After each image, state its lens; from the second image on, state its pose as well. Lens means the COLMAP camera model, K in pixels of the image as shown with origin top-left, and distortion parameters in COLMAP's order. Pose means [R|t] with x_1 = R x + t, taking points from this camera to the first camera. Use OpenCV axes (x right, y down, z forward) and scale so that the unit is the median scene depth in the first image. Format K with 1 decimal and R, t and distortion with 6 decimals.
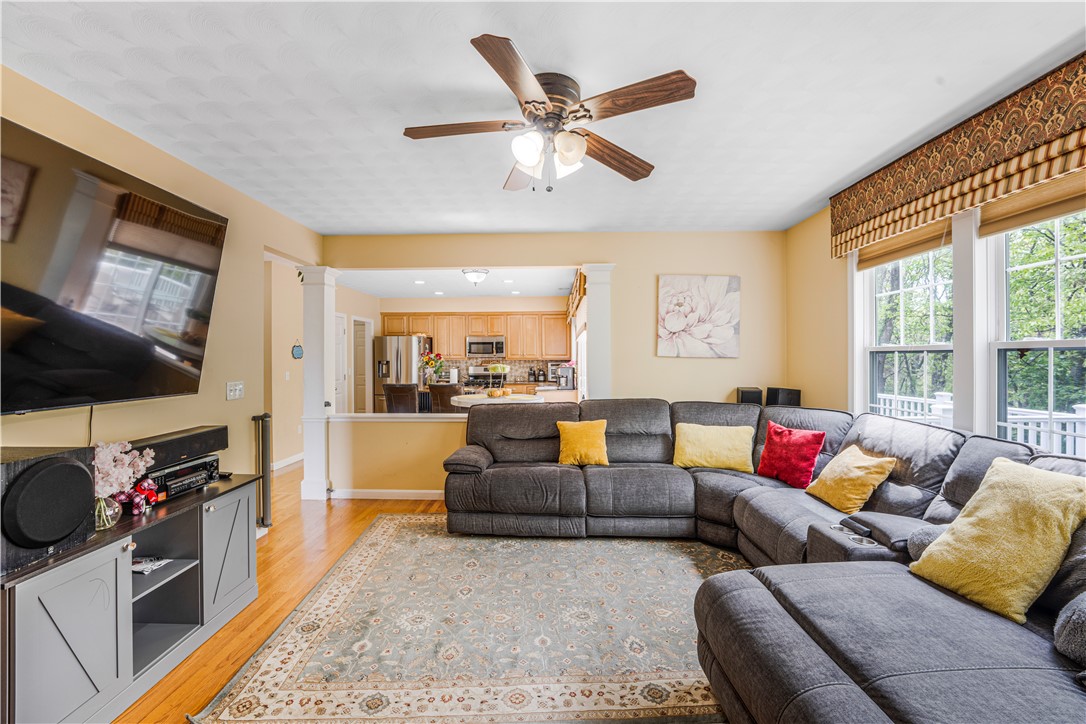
lens RADIAL K [[448.0, 0, 538.8], [0, 448.0, 358.6], [0, 0, 1]] dist [-0.011656, -0.000114]
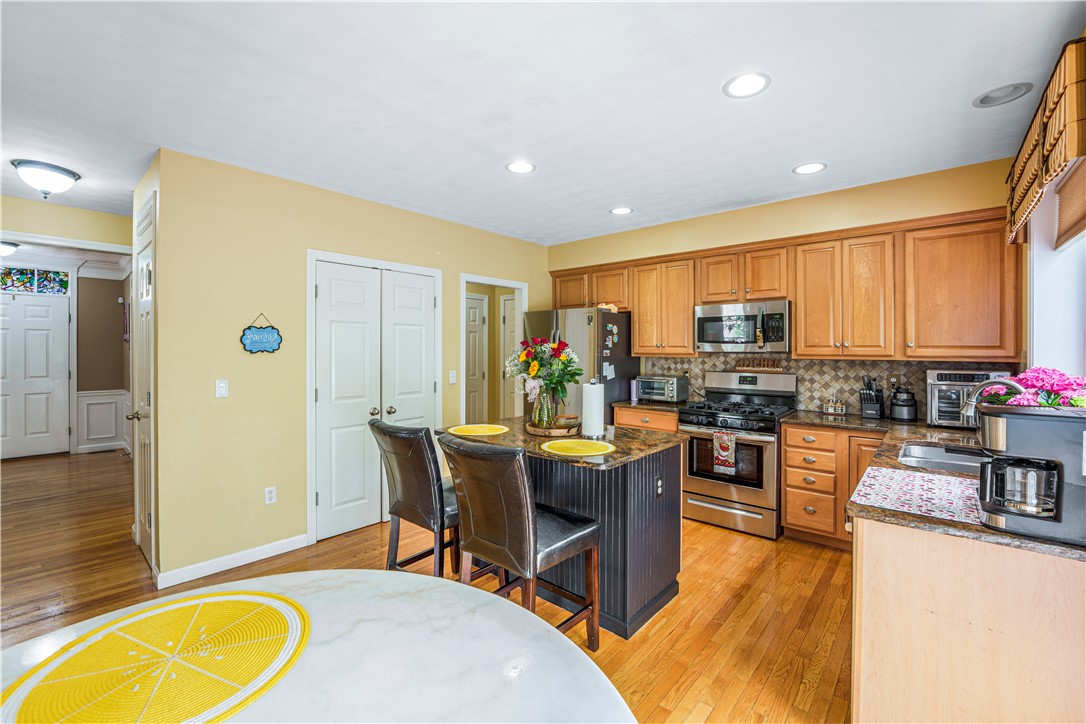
lens RADIAL K [[448.0, 0, 561.1], [0, 448.0, 351.0], [0, 0, 1]] dist [-0.011656, -0.000114]
pose [[0.771747, 0.010141, -0.635848, 0.020940], [-0.007926, 0.999949, 0.006328, -0.004941], [0.635880, 0.000157, 0.771788, 0.564141]]
